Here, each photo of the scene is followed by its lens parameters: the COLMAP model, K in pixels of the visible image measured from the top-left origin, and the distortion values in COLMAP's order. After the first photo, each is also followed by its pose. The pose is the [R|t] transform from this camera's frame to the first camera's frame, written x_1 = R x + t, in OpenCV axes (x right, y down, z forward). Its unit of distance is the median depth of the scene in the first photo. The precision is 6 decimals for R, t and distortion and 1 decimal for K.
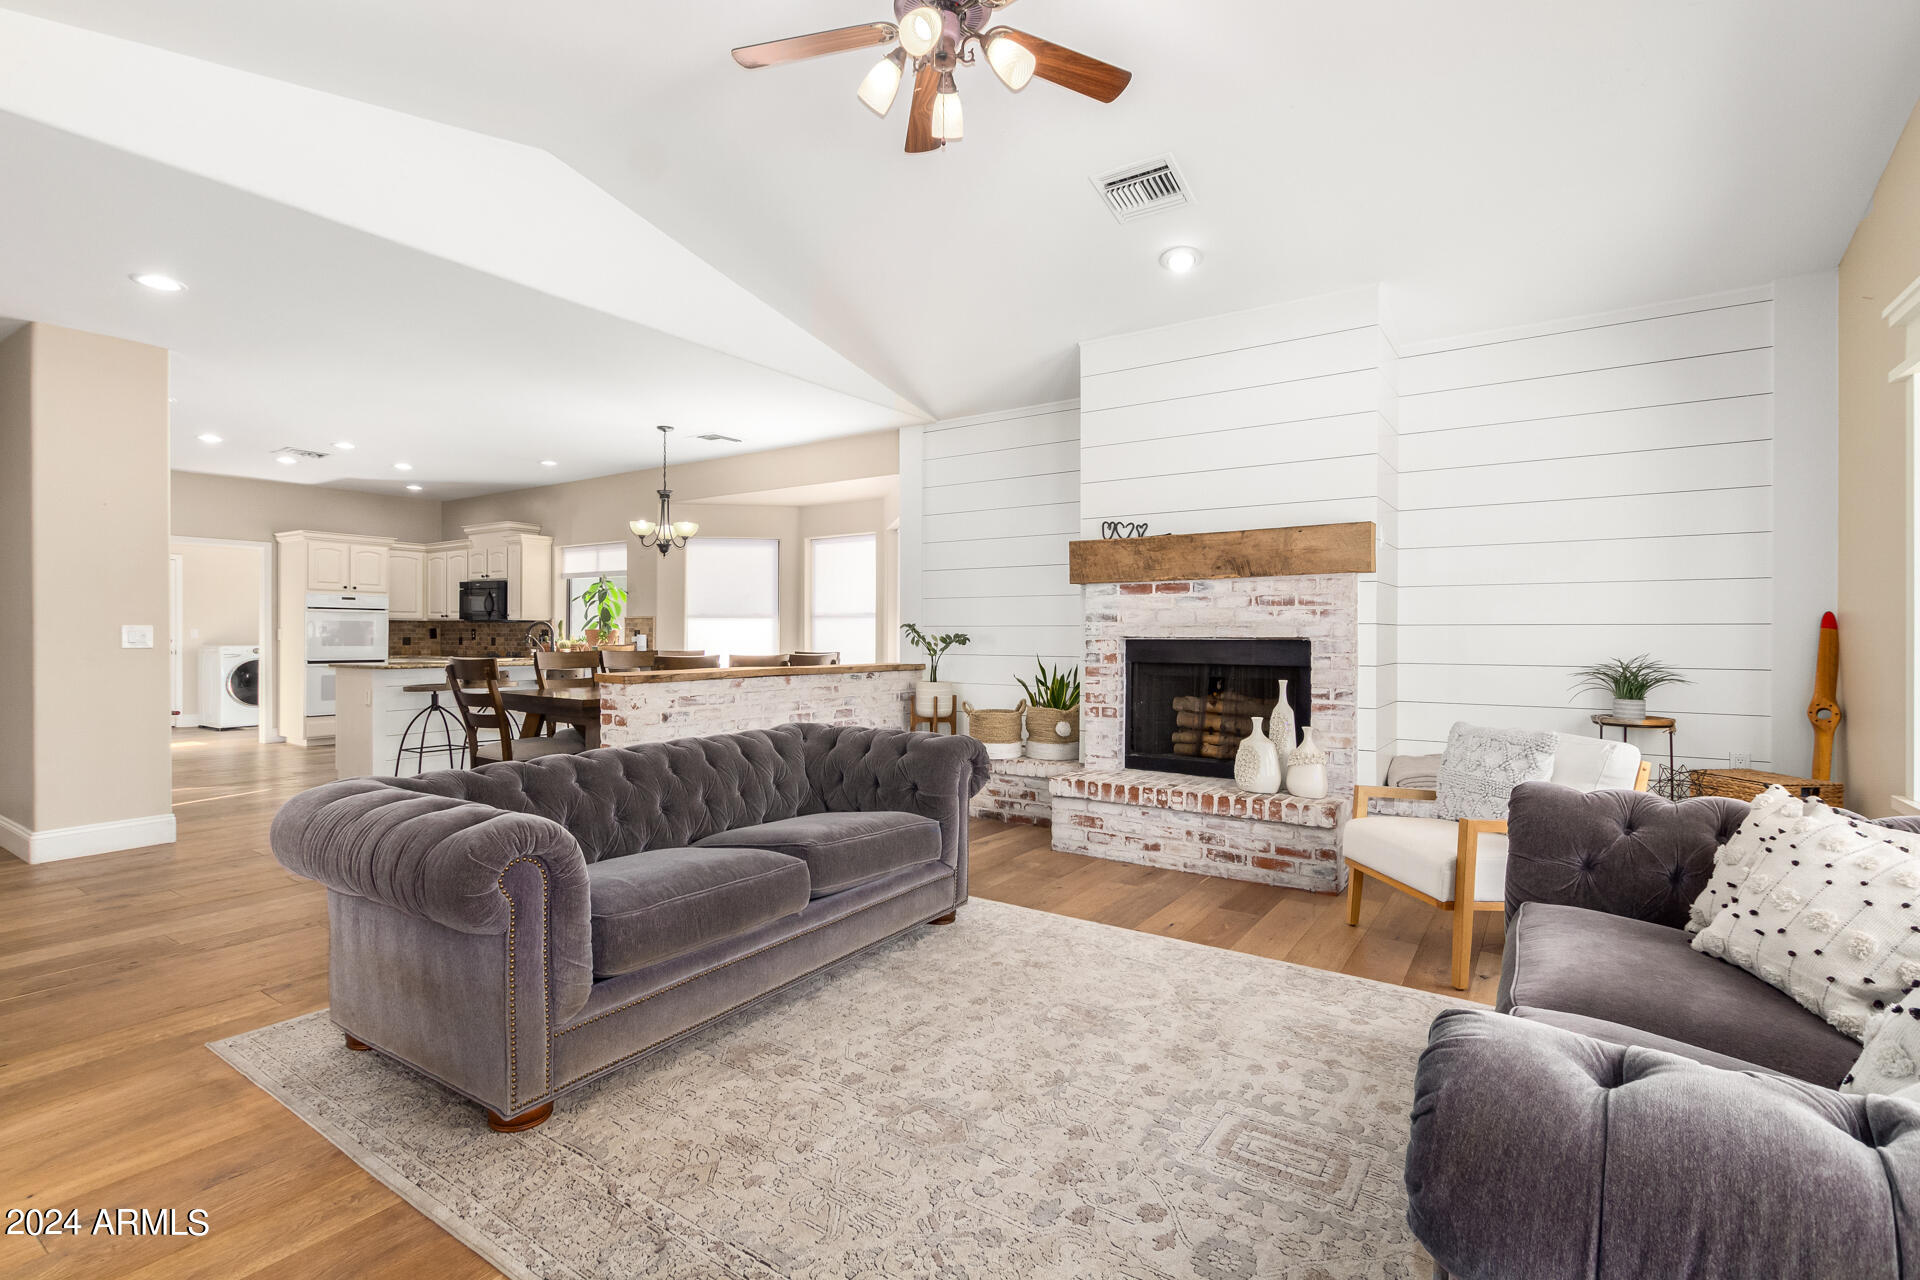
lens RADIAL K [[876.1, 0, 976.5], [0, 876.1, 642.7], [0, 0, 1]] dist [0.003781, -0.000004]
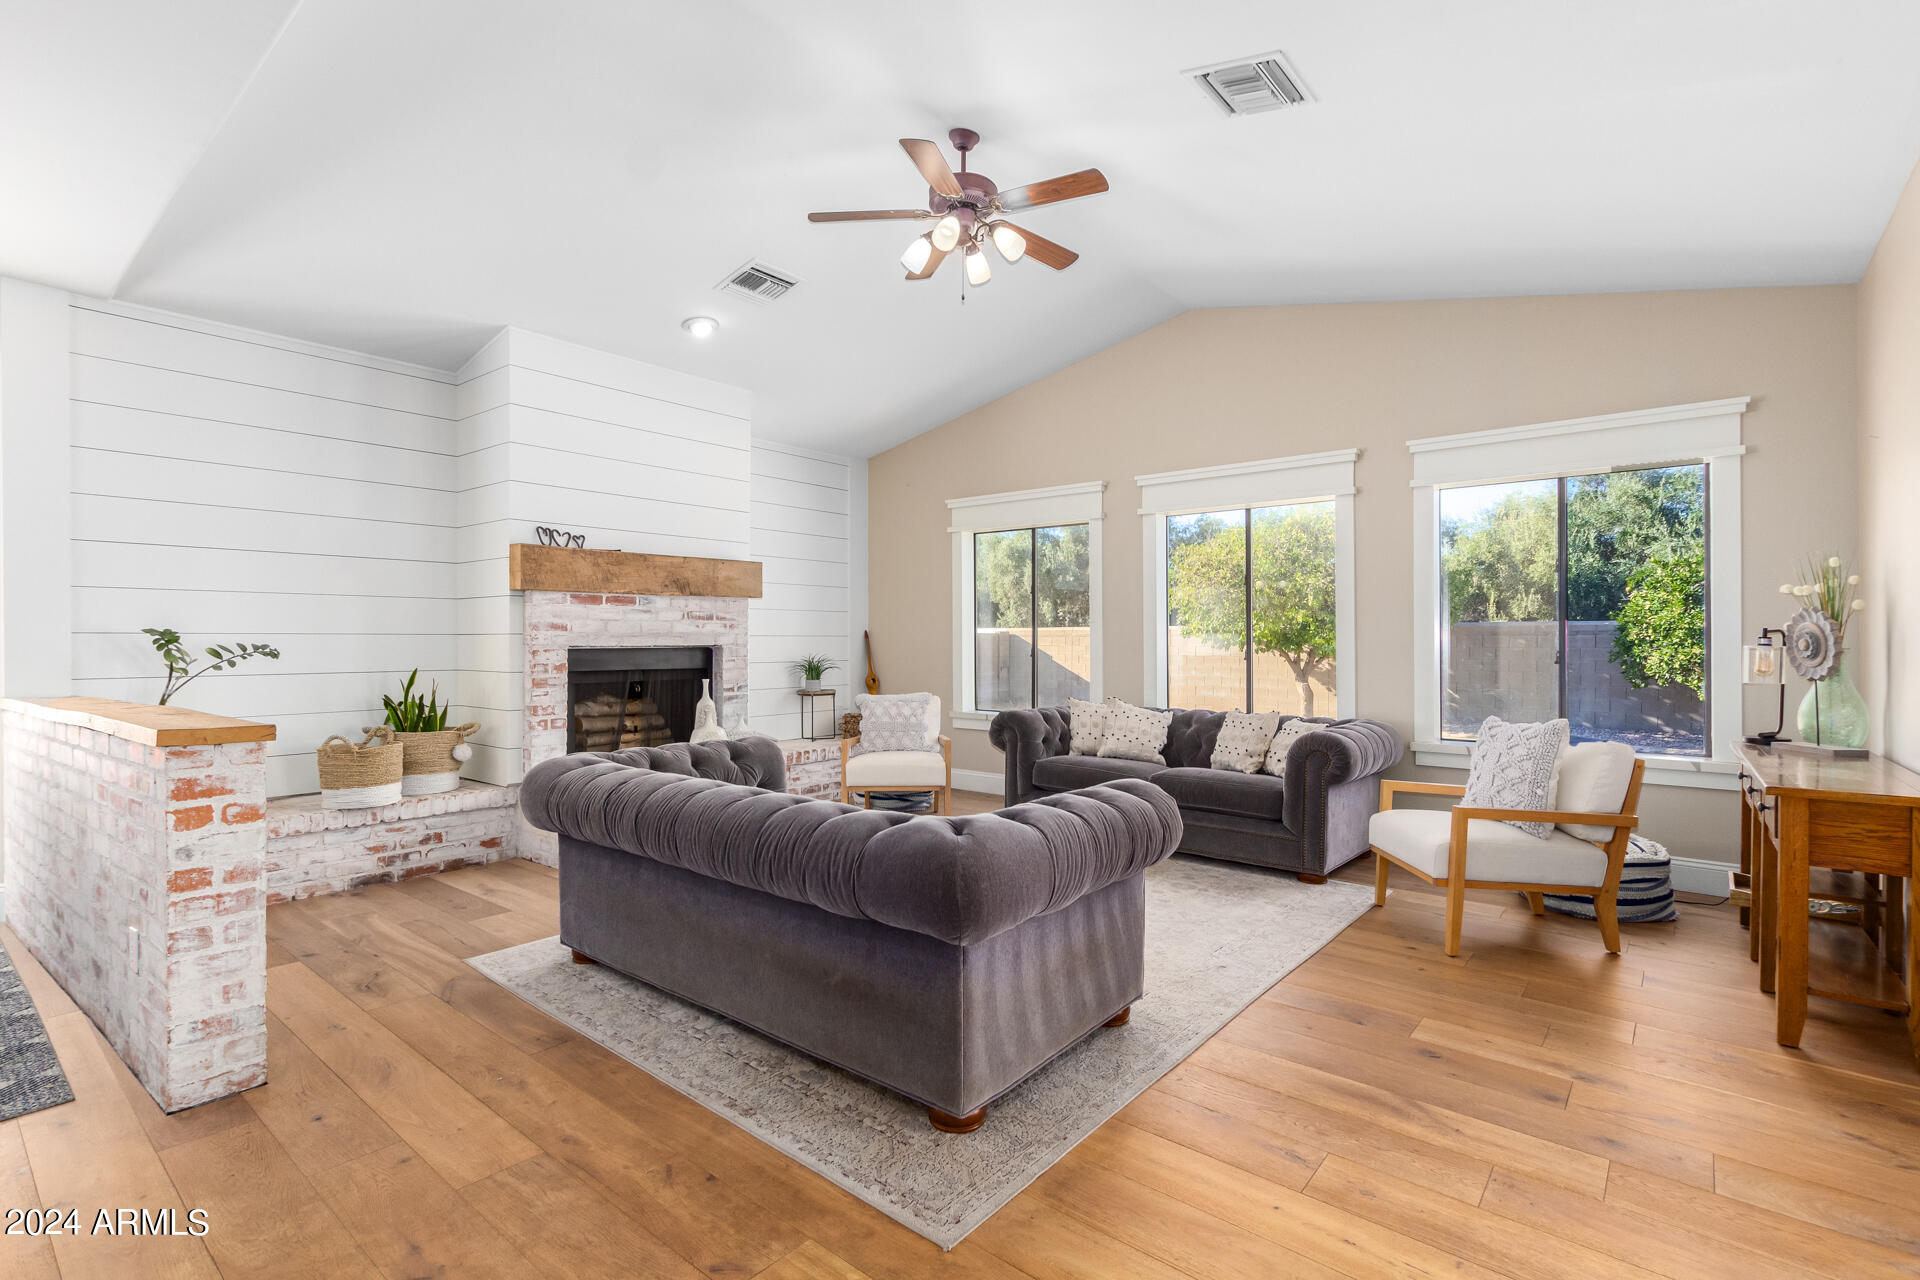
lens RADIAL K [[876.1, 0, 942.3], [0, 876.1, 643.6], [0, 0, 1]] dist [0.003781, -0.000004]
pose [[0.122030, -0.005195, 0.992513, -0.797443], [0.014102, 0.999894, 0.003499, -0.007520], [-0.992426, 0.013569, 0.122091, 0.470496]]
